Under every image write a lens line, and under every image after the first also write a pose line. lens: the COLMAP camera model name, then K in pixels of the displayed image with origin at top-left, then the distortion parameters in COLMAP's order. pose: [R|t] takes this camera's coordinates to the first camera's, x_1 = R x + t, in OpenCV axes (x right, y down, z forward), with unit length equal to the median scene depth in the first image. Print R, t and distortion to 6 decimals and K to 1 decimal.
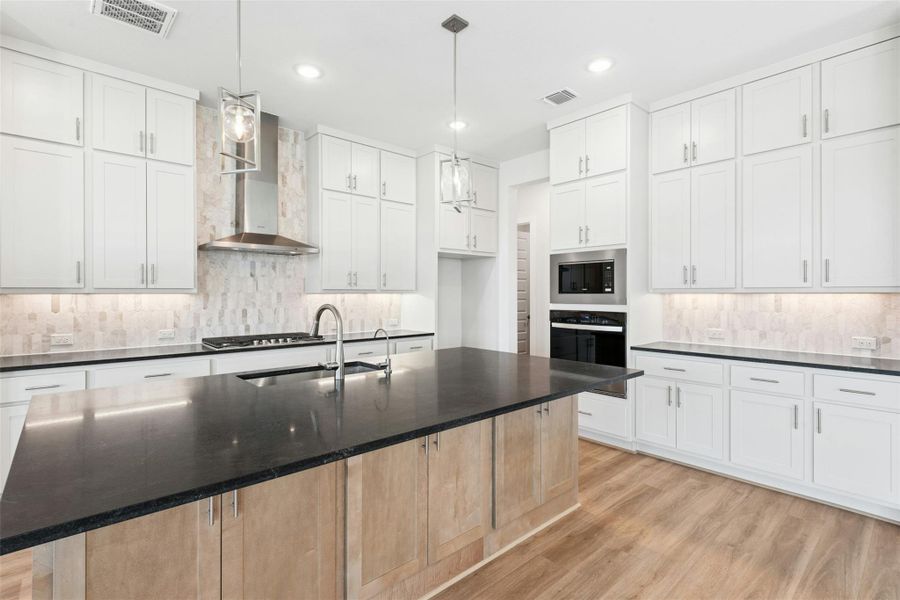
lens RADIAL K [[428.1, 0, 450.0], [0, 428.1, 298.1], [0, 0, 1]] dist [0.002572, 0.000251]
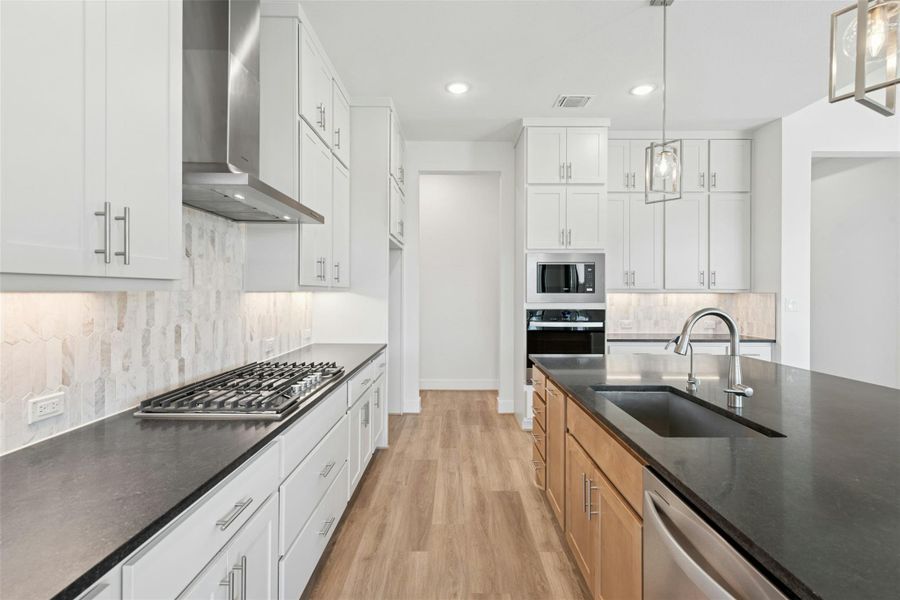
lens RADIAL K [[437.4, 0, 451.2], [0, 437.4, 295.0], [0, 0, 1]] dist [0.004772, 0.000180]
pose [[0.665894, -0.002424, 0.746043, -0.688085], [0.004881, 0.999987, -0.001107, -0.005586], [-0.746031, 0.004378, 0.665897, 0.497001]]
